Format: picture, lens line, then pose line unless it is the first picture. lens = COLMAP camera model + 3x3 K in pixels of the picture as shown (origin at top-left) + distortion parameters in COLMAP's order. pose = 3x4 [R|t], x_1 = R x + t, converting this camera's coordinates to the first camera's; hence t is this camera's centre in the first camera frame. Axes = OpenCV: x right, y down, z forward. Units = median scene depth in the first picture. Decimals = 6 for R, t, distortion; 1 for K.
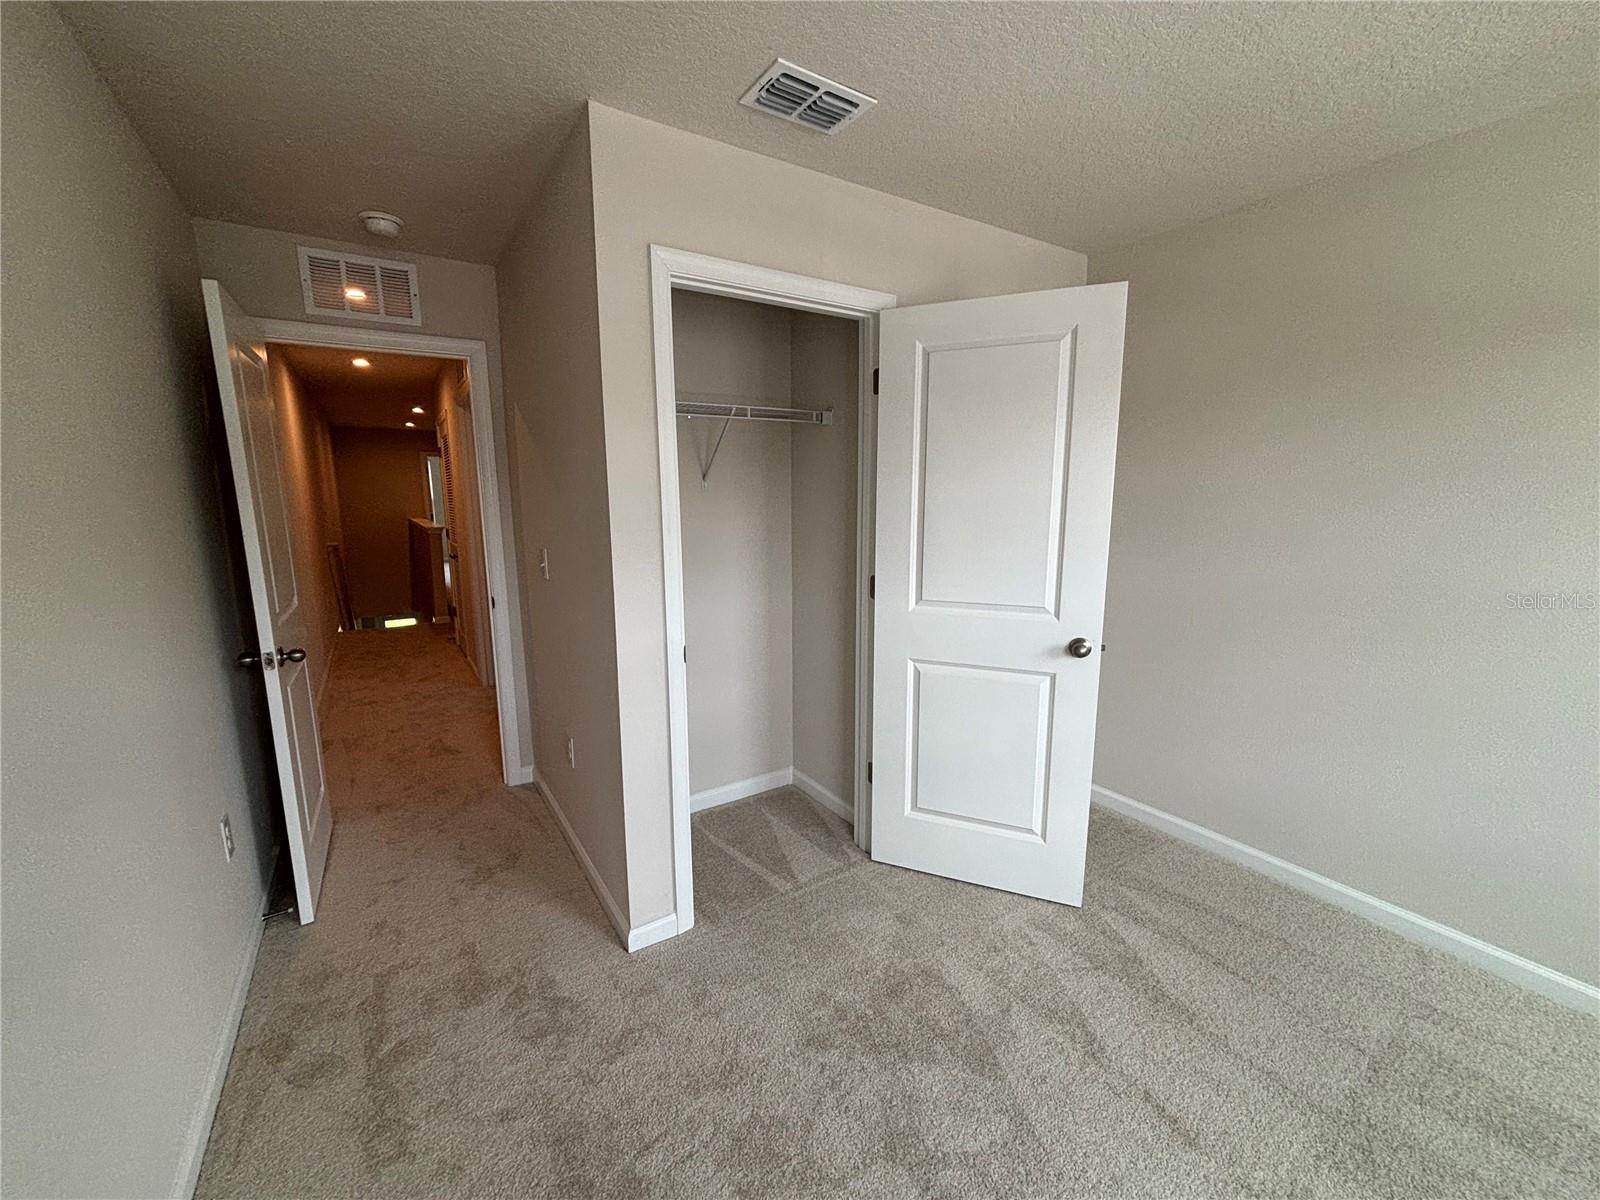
lens RADIAL K [[642.6, 0, 800.0], [0, 642.6, 606.5], [0, 0, 1]] dist [-0.038436, 0.025431]
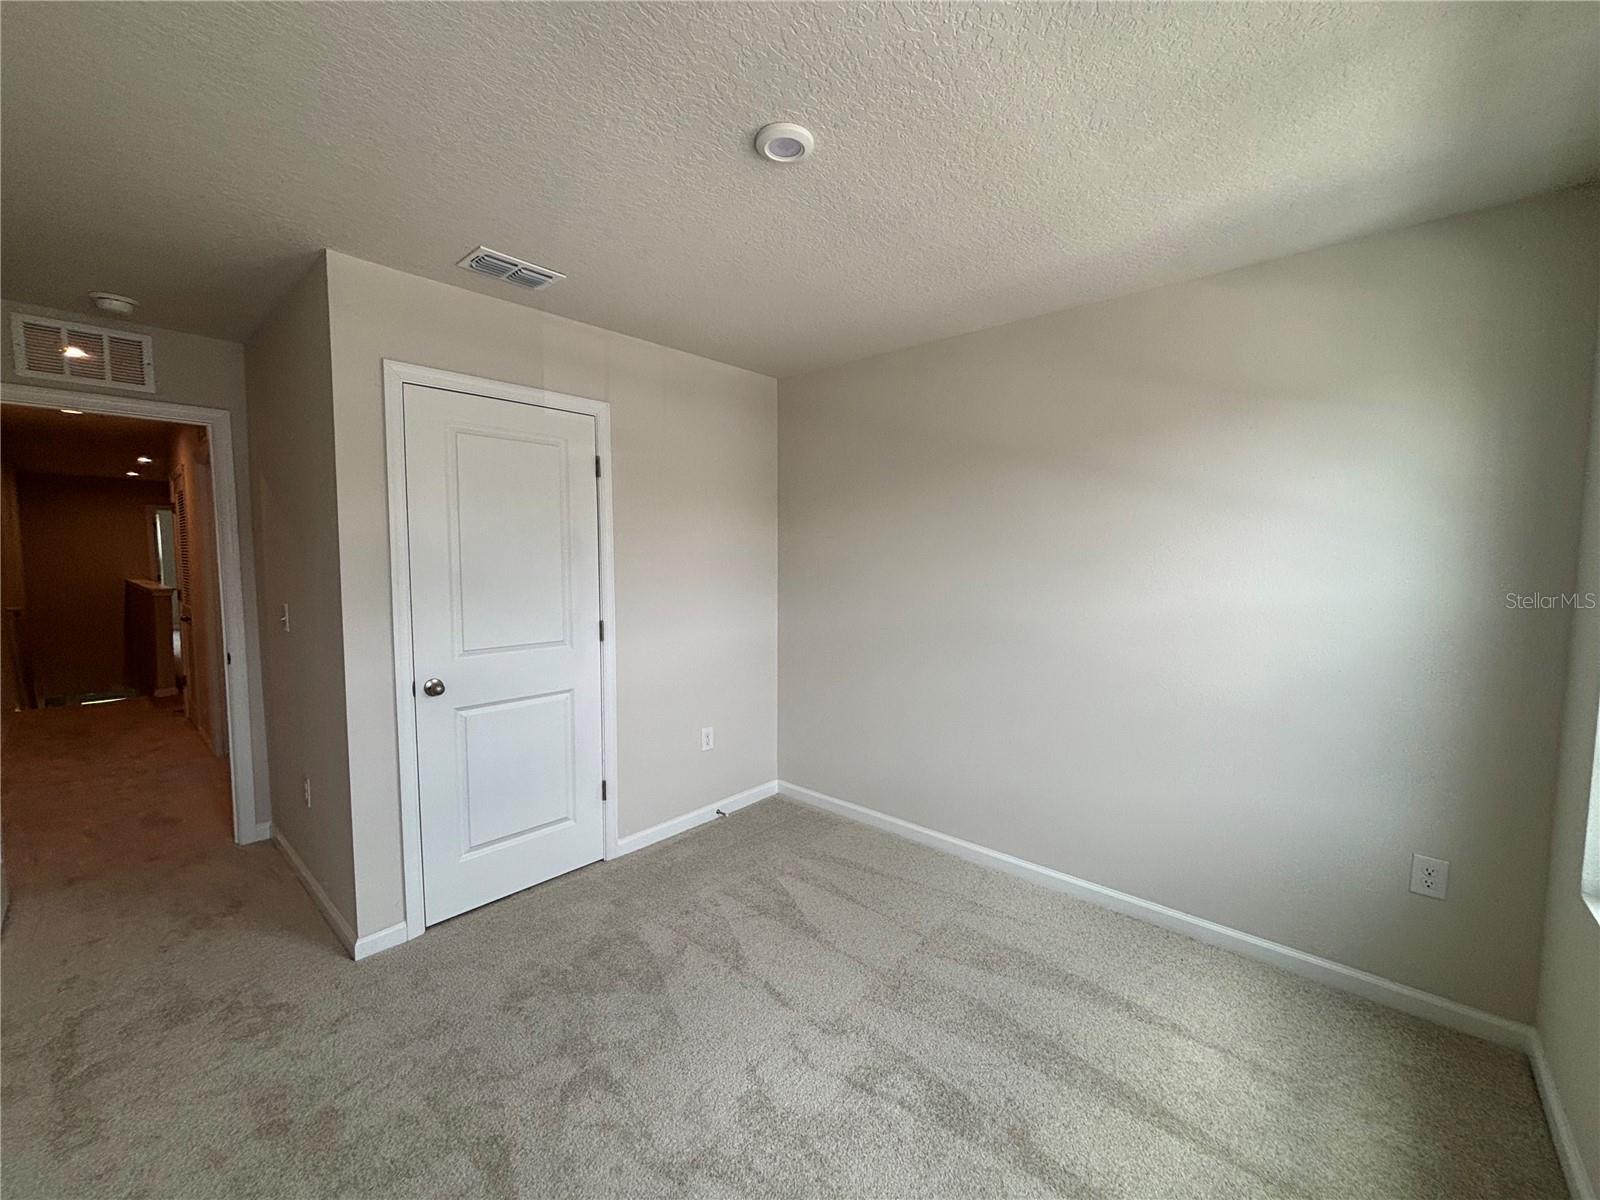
lens RADIAL K [[643.6, 0, 800.9], [0, 643.6, 606.1], [0, 0, 1]] dist [0.000575, 0.000215]
pose [[0.965518, -0.013386, 0.259991, 0.166263], [0.039072, 0.994816, -0.093881, 0.052135], [-0.257386, 0.100803, 0.961036, -0.287903]]
